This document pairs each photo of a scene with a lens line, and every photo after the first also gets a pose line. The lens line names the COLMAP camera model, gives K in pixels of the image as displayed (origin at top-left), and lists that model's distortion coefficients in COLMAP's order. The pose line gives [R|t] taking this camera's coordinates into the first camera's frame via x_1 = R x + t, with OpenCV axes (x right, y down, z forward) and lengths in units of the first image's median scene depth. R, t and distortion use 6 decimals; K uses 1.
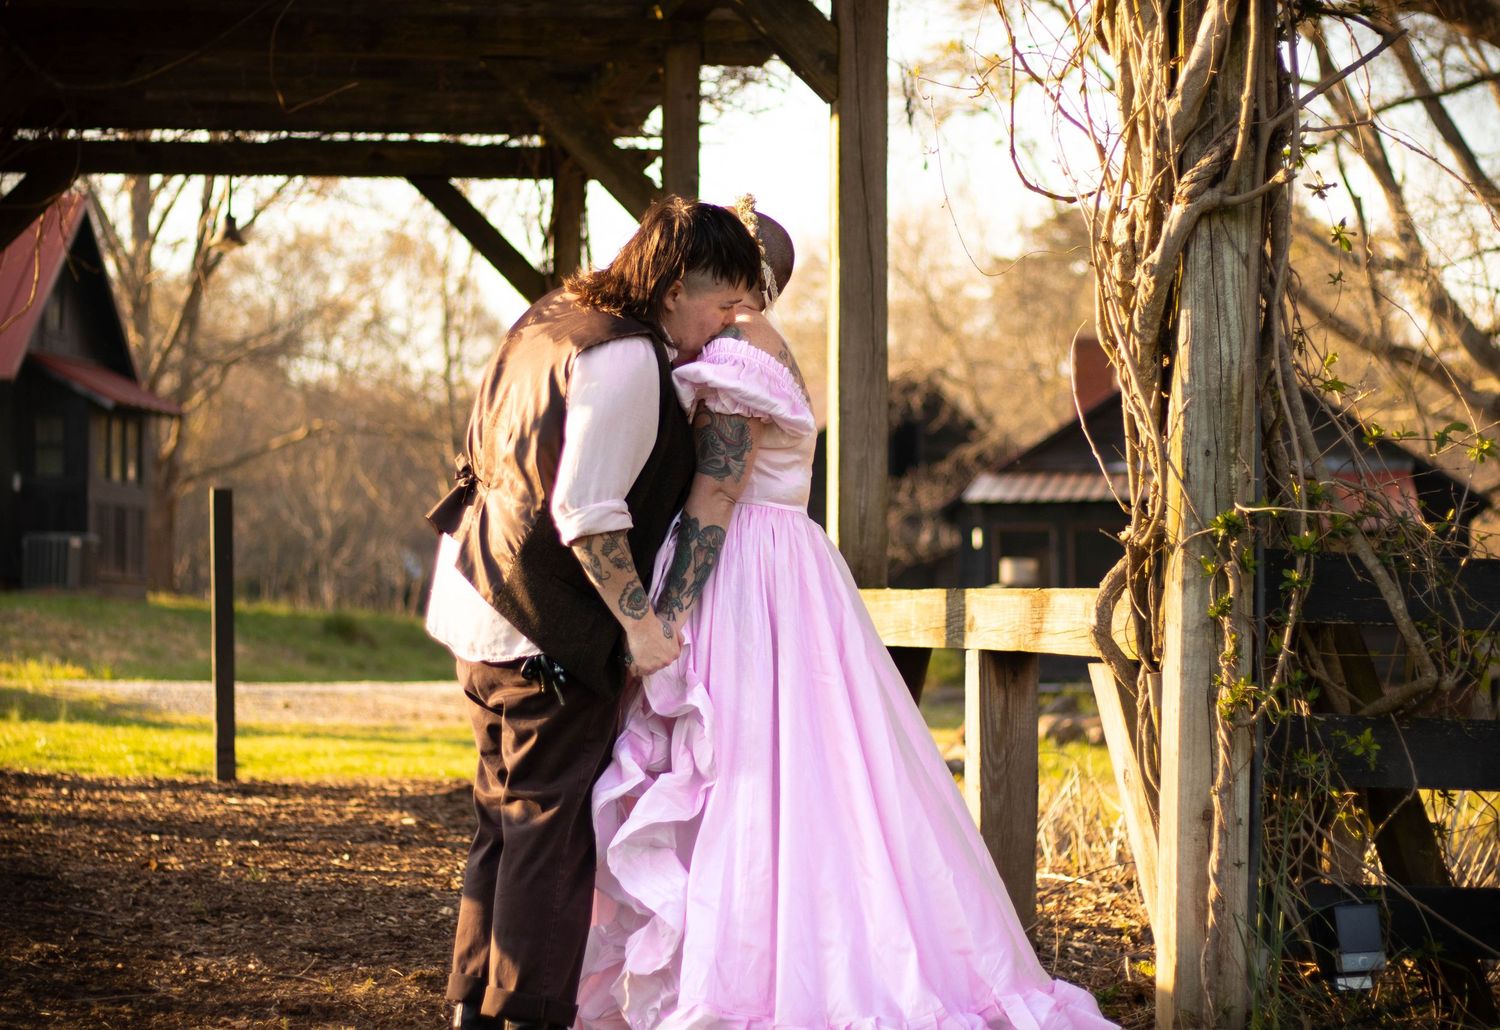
lens RADIAL K [[3790.6, 0, 699.6], [0, 3790.6, 479.8], [0, 0, 1]] dist [-0.093330, -0.685332]
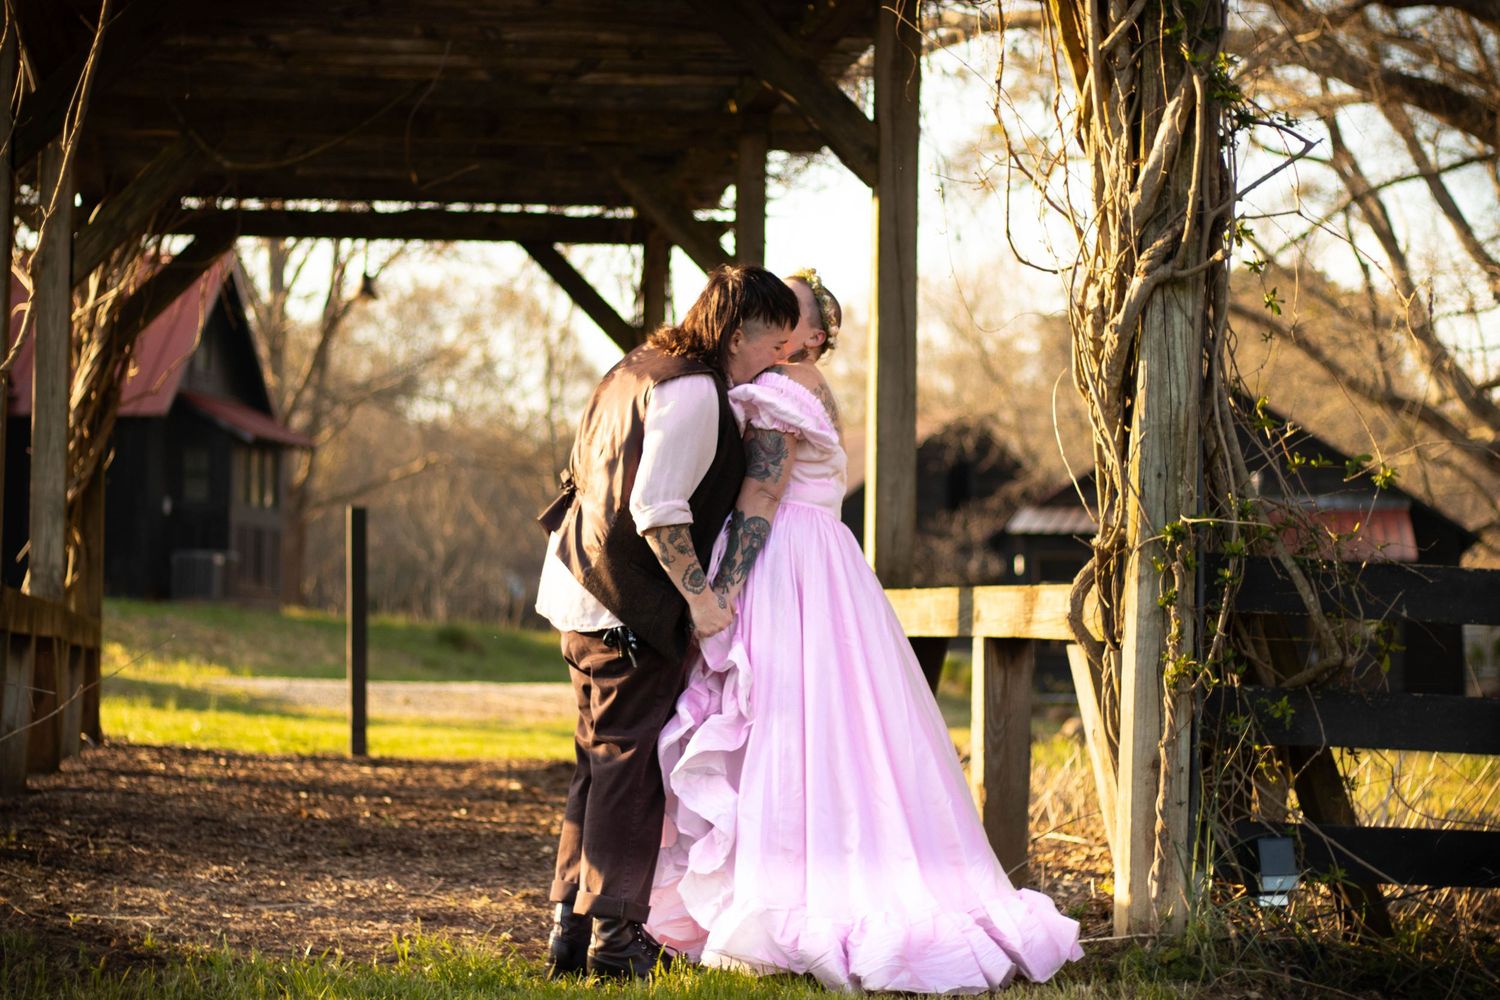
lens RADIAL K [[3485.4, 0, 750.0], [0, 3485.4, 500.0], [0, 0, 1]] dist [-0.108485, -0.232700]
pose [[0.999918, 0.009757, -0.008275, 0.008100], [-0.009794, 0.999942, -0.004430, 0.007304], [0.008231, 0.004511, 0.999956, -0.149218]]
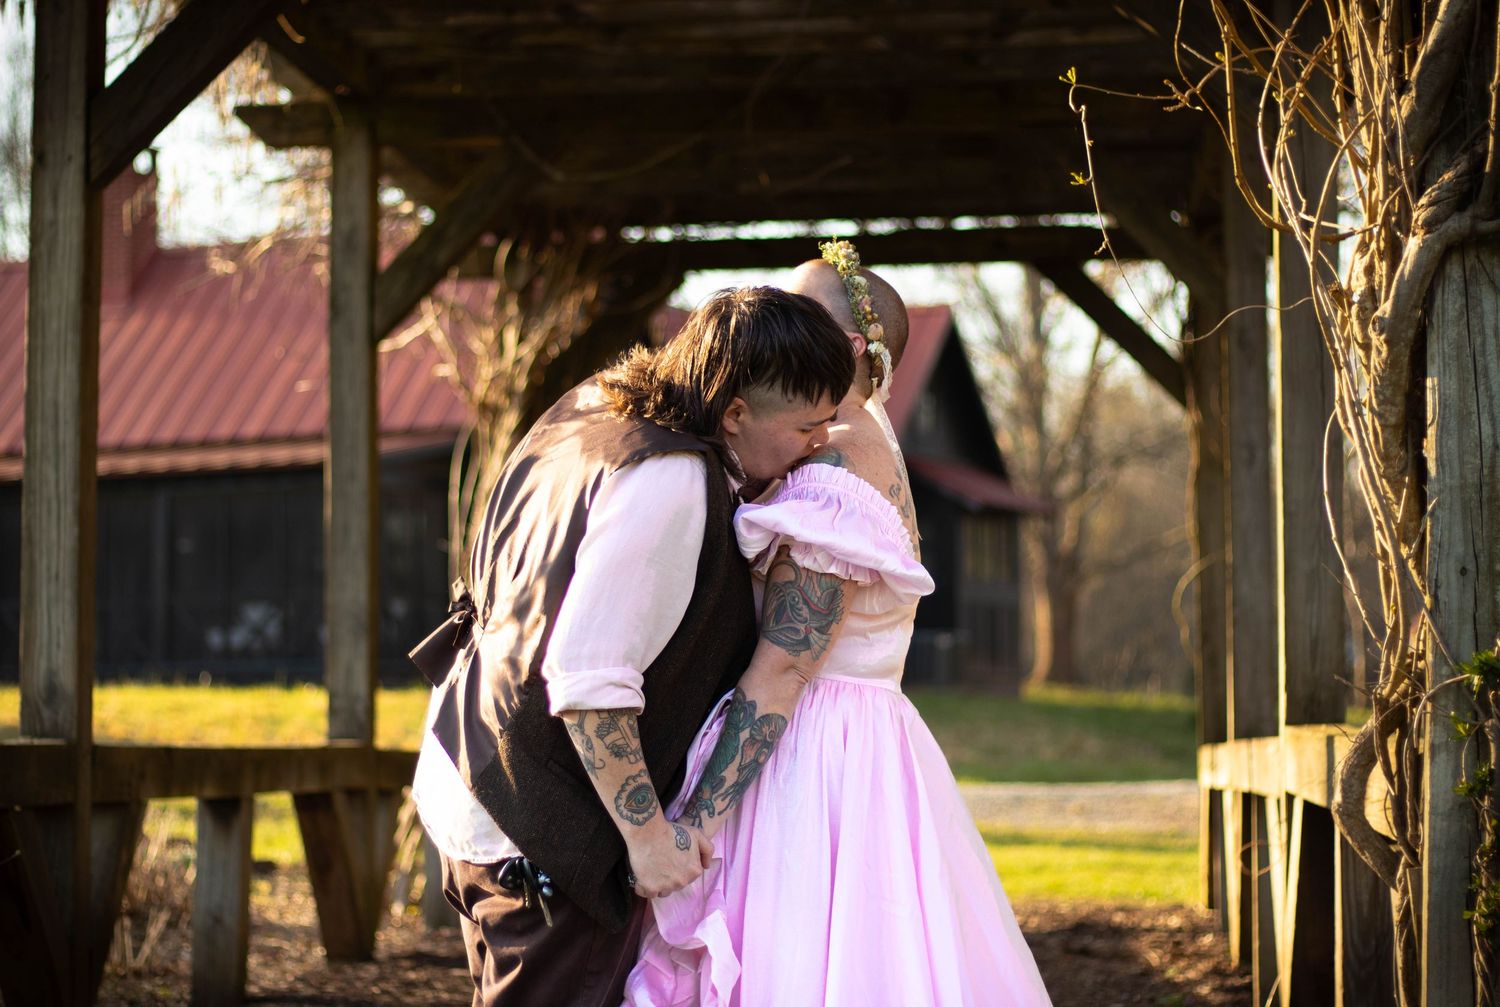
lens RADIAL K [[3553.7, 0, 750.1], [0, 3553.7, 455.8], [0, 0, 1]] dist [-0.508681, 3.504686]
pose [[0.962273, -0.027954, -0.270646, 0.180256], [0.019380, 0.999224, -0.034301, -0.008628], [0.271395, 0.027762, 0.962068, 0.298272]]
